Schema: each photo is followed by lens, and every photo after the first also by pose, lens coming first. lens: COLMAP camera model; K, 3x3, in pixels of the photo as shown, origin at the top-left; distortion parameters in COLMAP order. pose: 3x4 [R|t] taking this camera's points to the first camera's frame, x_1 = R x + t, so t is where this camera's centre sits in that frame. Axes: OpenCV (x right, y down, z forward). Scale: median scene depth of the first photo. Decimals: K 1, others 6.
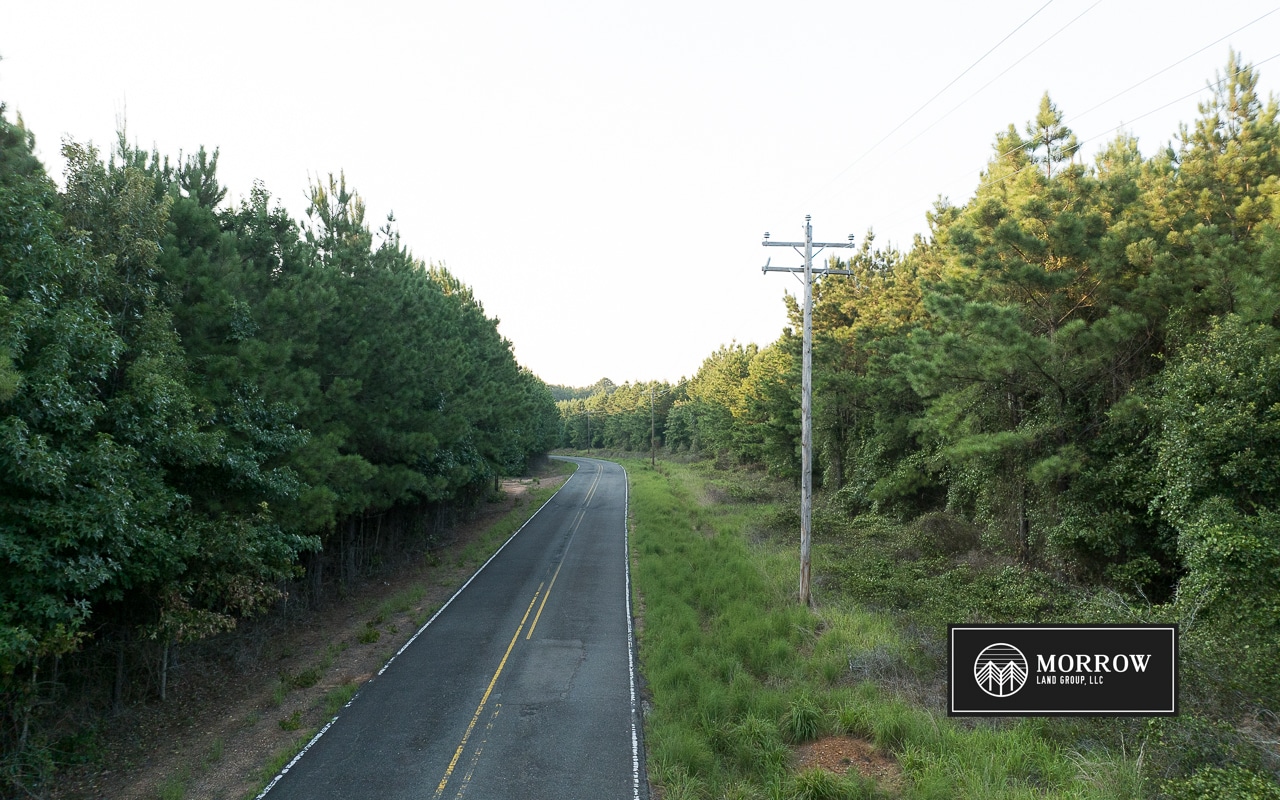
lens RADIAL K [[890.8, 0, 637.3], [0, 890.8, 399.5], [0, 0, 1]] dist [-0.042276, -0.012071]
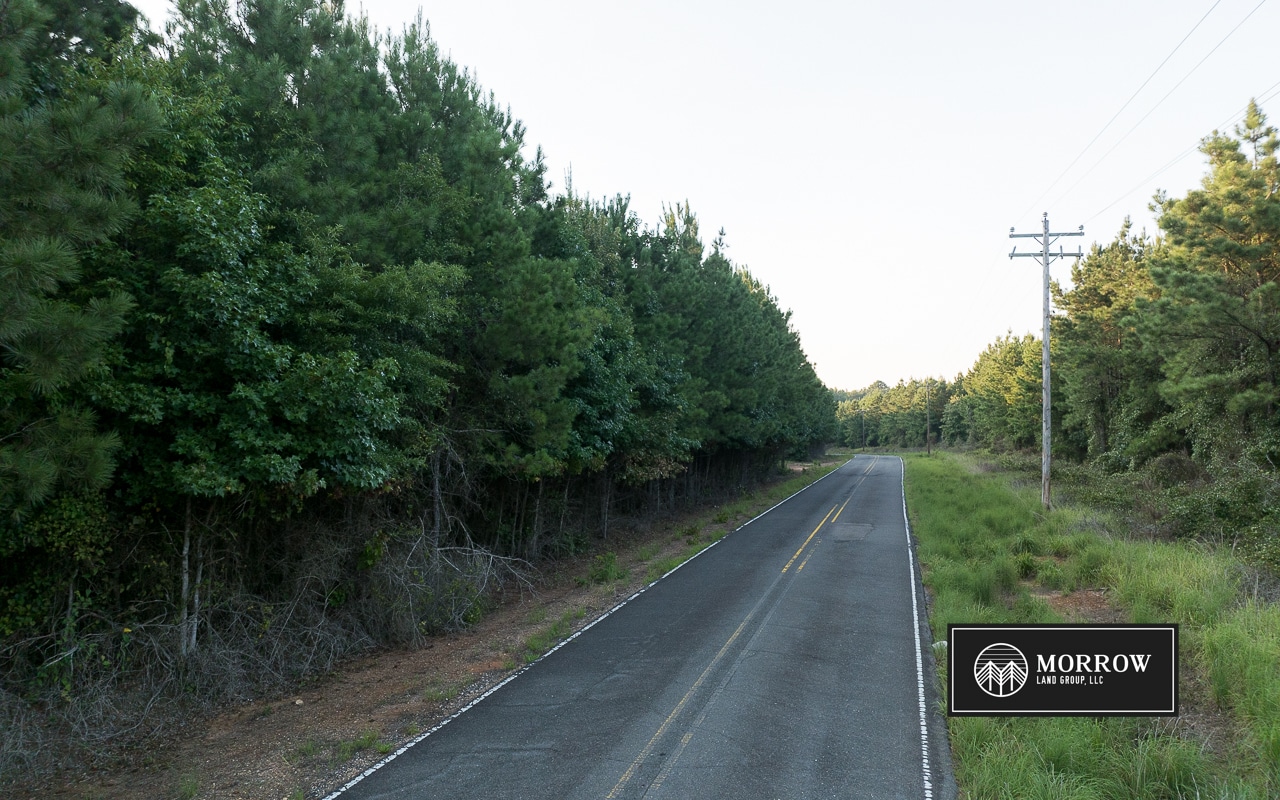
lens RADIAL K [[890.8, 0, 635.2], [0, 890.8, 399.9], [0, 0, 1]] dist [-0.042276, -0.012071]
pose [[0.954292, -0.007126, -0.298790, 0.001304], [0.004731, 0.999951, -0.008739, 0.050684], [0.298837, 0.006926, 0.954279, -0.274417]]
